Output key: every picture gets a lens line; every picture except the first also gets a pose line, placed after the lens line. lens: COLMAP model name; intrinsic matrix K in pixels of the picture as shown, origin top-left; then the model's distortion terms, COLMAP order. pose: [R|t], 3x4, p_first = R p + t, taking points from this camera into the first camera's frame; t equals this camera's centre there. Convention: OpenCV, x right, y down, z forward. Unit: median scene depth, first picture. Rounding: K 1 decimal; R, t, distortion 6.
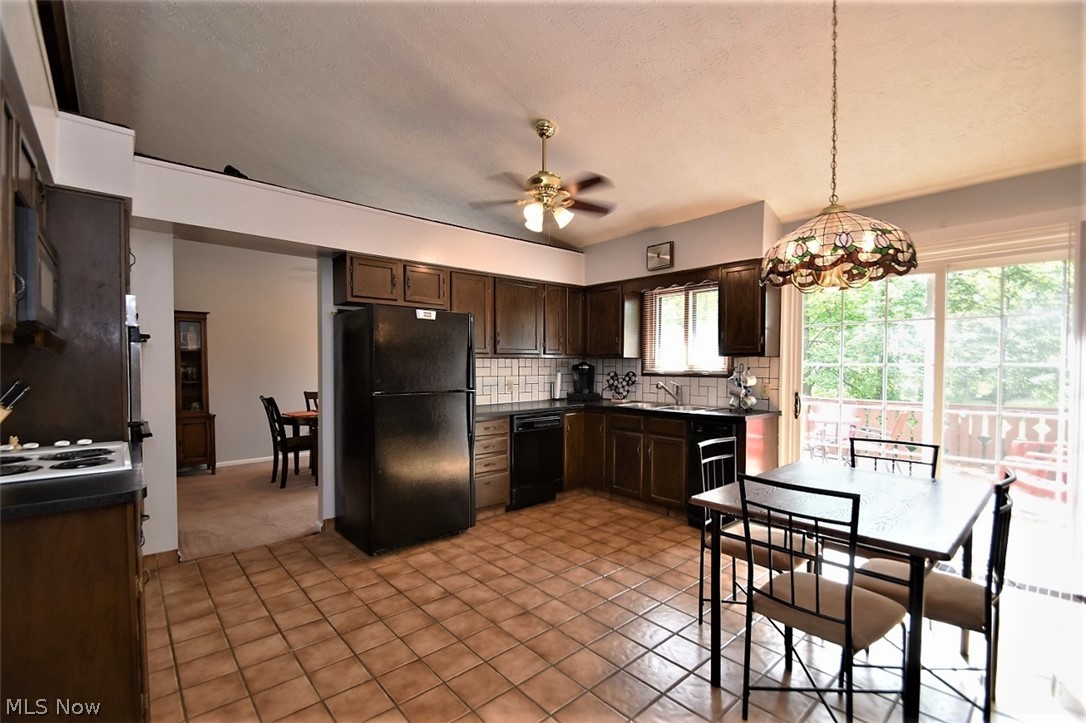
lens RADIAL K [[478.7, 0, 541.4], [0, 478.7, 365.0], [0, 0, 1]] dist [-0.001285, -0.007500]
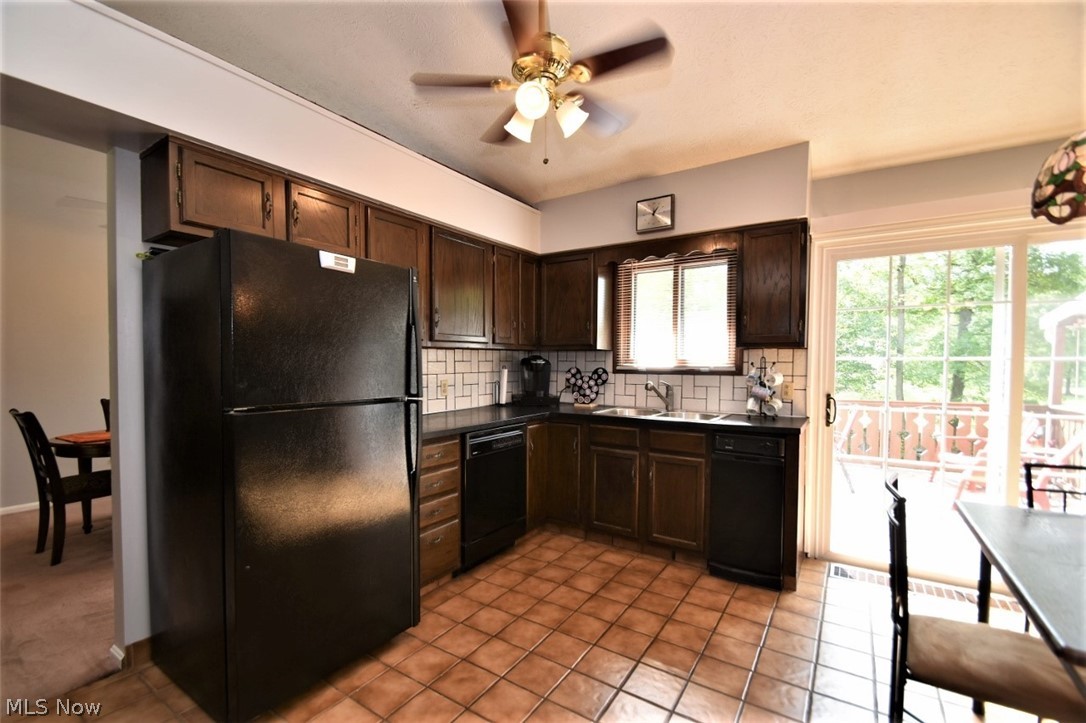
lens RADIAL K [[478.7, 0, 540.4], [0, 478.7, 370.7], [0, 0, 1]] dist [-0.001285, -0.007500]
pose [[0.968428, -0.000566, 0.249293, -0.117680], [-0.003627, 0.999860, 0.016362, 0.007053], [-0.249267, -0.016750, 0.968290, 0.319080]]
